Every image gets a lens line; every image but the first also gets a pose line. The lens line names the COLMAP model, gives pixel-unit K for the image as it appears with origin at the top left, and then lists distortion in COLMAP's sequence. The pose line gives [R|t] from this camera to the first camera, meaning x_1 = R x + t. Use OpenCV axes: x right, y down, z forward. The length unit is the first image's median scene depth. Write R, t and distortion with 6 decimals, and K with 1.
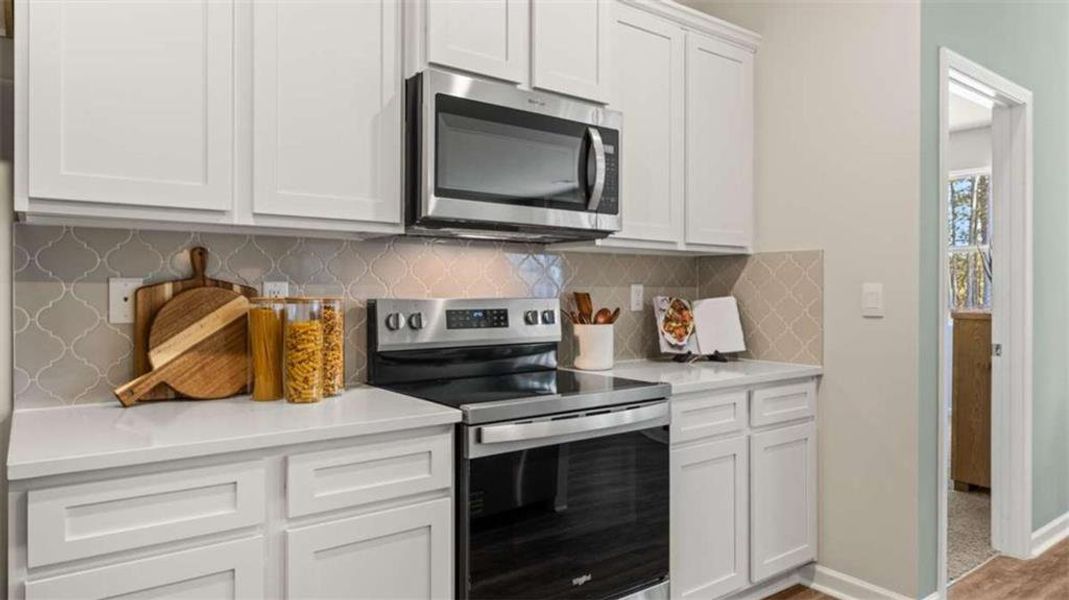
lens RADIAL K [[682.4, 0, 534.5], [0, 682.4, 300.0], [0, 0, 1]] dist [0.005332, 0.001513]
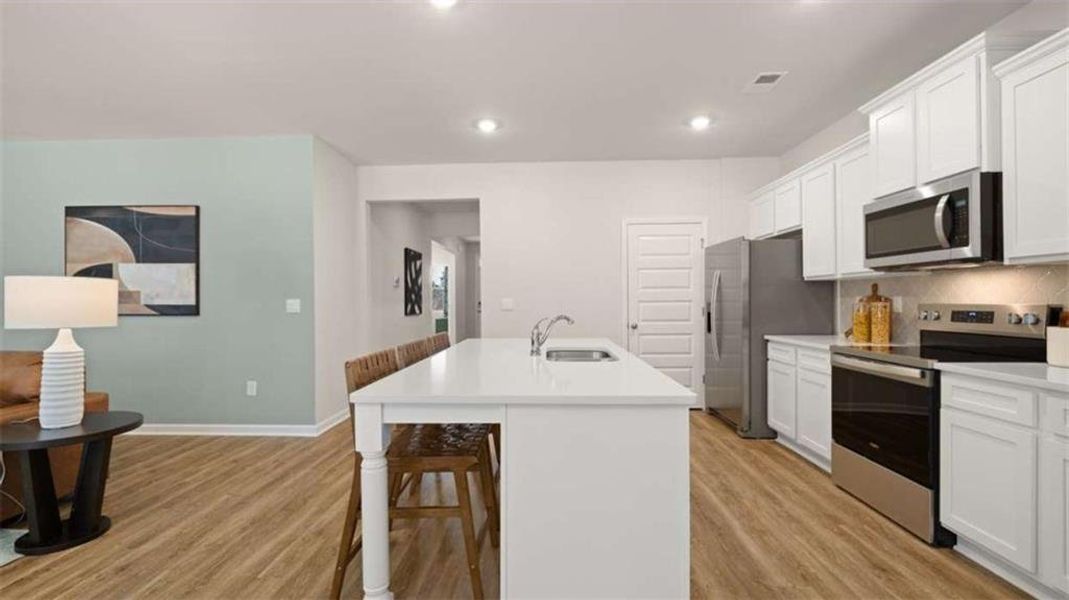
lens RADIAL K [[445.4, 0, 531.7], [0, 445.4, 299.1], [0, 0, 1]] dist [-0.002349, -0.000181]
pose [[-0.633948, -0.003156, -0.773369, 1.296164], [-0.006545, 0.999978, 0.001285, -0.008092], [0.773348, 0.005877, -0.633954, 0.803842]]
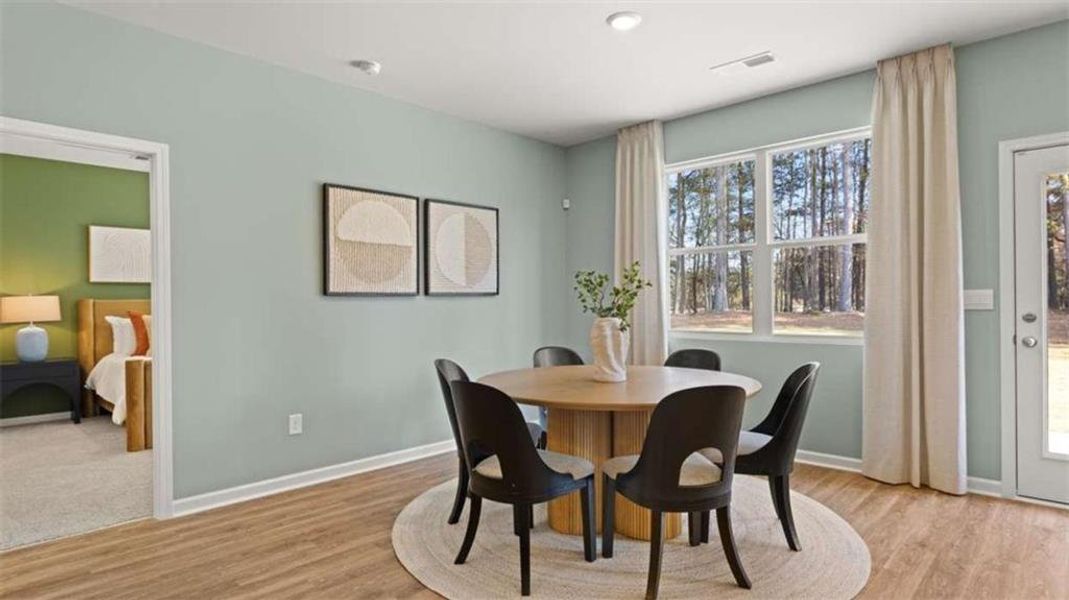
lens RADIAL K [[574.6, 0, 532.9], [0, 574.6, 304.2], [0, 0, 1]] dist [-0.003866, -0.000672]
pose [[0.987601, -0.014393, 0.156326, 1.474806], [0.015688, 0.999852, -0.007055, 0.006620], [-0.156201, 0.009420, 0.987680, -0.162341]]
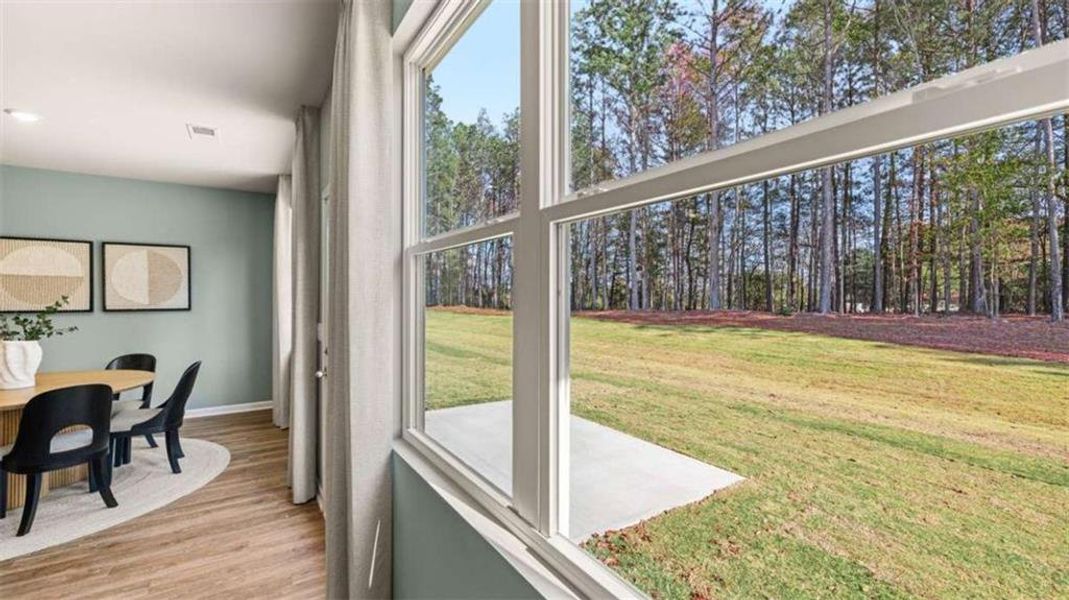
lens RADIAL K [[445.4, 0, 531.7], [0, 445.4, 299.1], [0, 0, 1]] dist [-0.002349, -0.000181]
pose [[0.997649, -0.001548, -0.068520, 3.353354], [0.000673, 0.999918, -0.012793, -0.064969], [0.068534, 0.012717, 0.997568, -0.125090]]
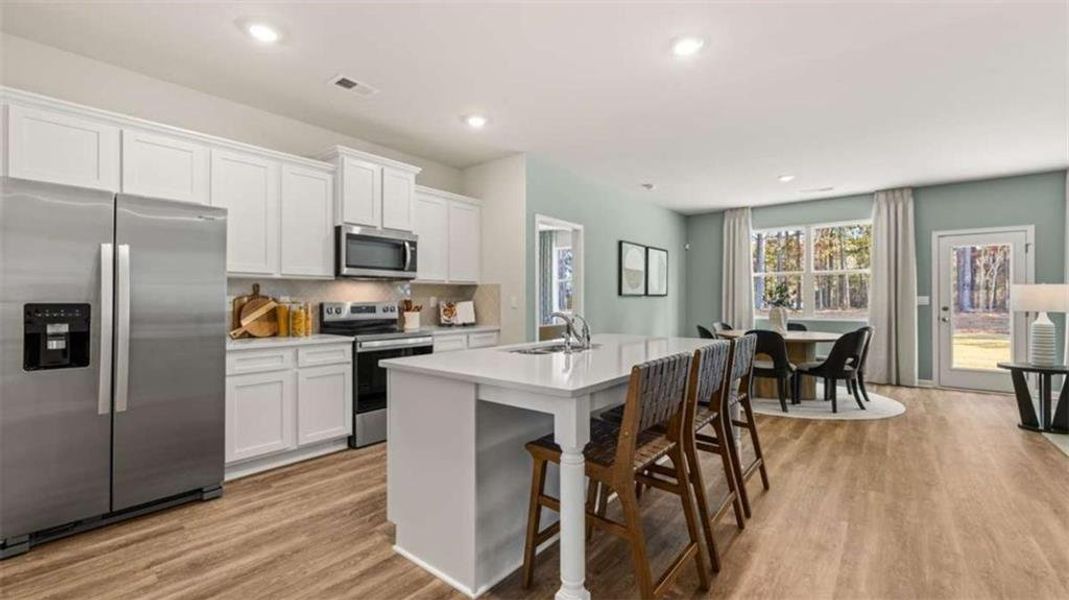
lens RADIAL K [[445.4, 0, 531.7], [0, 445.4, 299.1], [0, 0, 1]] dist [-0.002349, -0.000181]
pose [[0.971680, -0.003163, 0.236281, 0.136100], [0.006460, 0.999892, -0.013180, 0.012636], [-0.236214, 0.014333, 0.971595, -0.803791]]
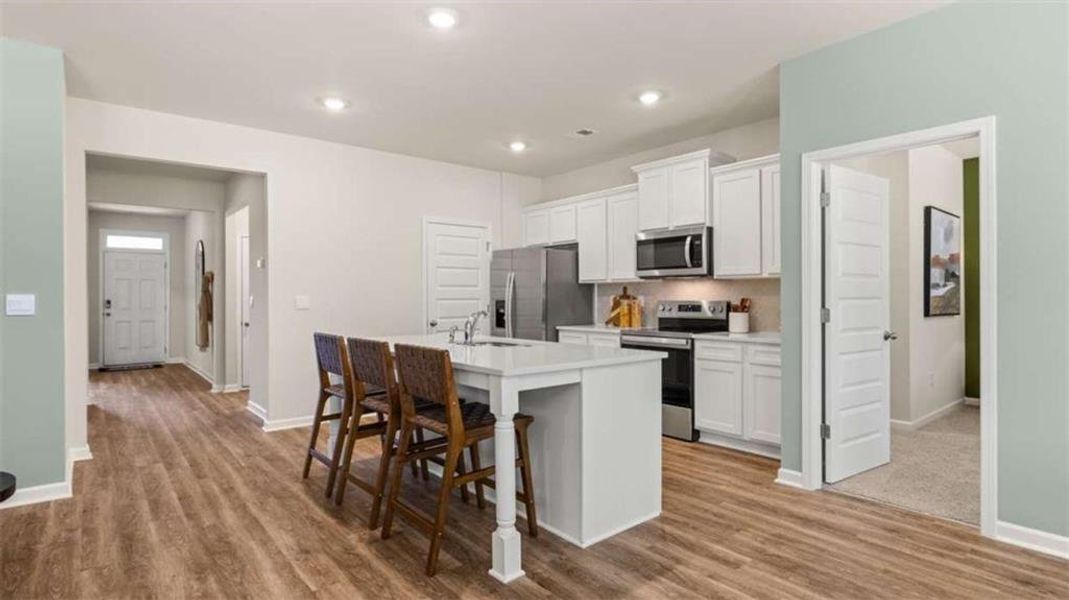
lens RADIAL K [[535.8, 0, 531.5], [0, 535.8, 298.0], [0, 0, 1]] dist [-0.003435, -0.000330]
pose [[0.039566, -0.003703, -0.999210, 1.882052], [-0.009793, 0.999944, -0.004094, 0.001834], [0.999169, 0.009948, 0.039527, 0.270076]]
